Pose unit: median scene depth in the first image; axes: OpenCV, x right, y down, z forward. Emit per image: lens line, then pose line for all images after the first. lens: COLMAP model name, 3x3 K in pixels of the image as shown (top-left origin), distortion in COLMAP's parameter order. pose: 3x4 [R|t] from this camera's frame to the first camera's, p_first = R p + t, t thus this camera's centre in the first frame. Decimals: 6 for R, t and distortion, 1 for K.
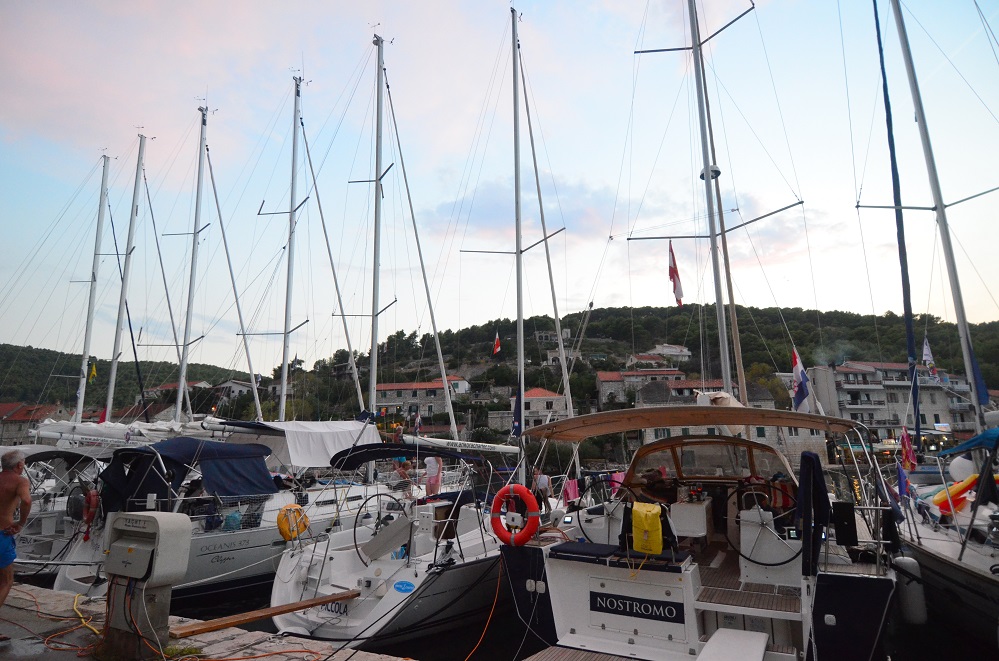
lens RADIAL K [[523.5, 0, 495.2], [0, 523.5, 340.2], [0, 0, 1]] dist [0.004919, -0.001459]
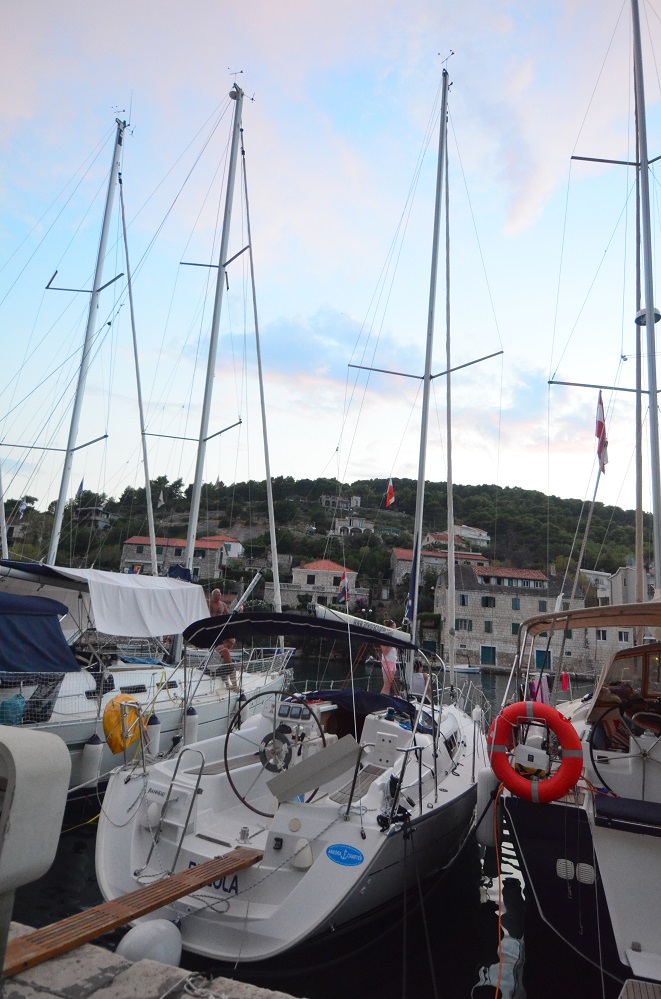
lens RADIAL K [[588.5, 0, 330.5], [0, 588.5, 499.5], [0, 0, 1]] dist [-0.003448, 0.000298]
pose [[0.986955, 0.112414, 0.115255, -0.190633], [-0.111277, 0.993656, -0.016278, 0.042391], [-0.116354, 0.003241, 0.993203, 0.192051]]
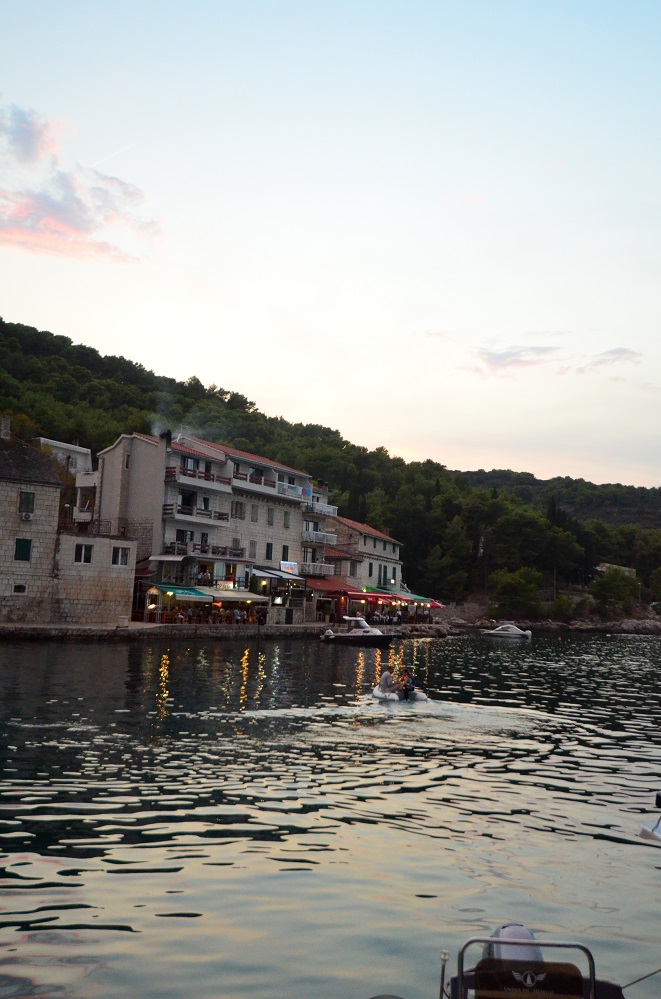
lens RADIAL K [[973.1, 0, 330.5], [0, 973.1, 499.5], [0, 0, 1]] dist [-0.001483, -0.000319]
pose [[0.644794, 0.125711, 0.753948, 0.135467], [-0.215723, 0.976213, 0.021721, 0.264767], [-0.733283, -0.176650, 0.656575, 1.174405]]
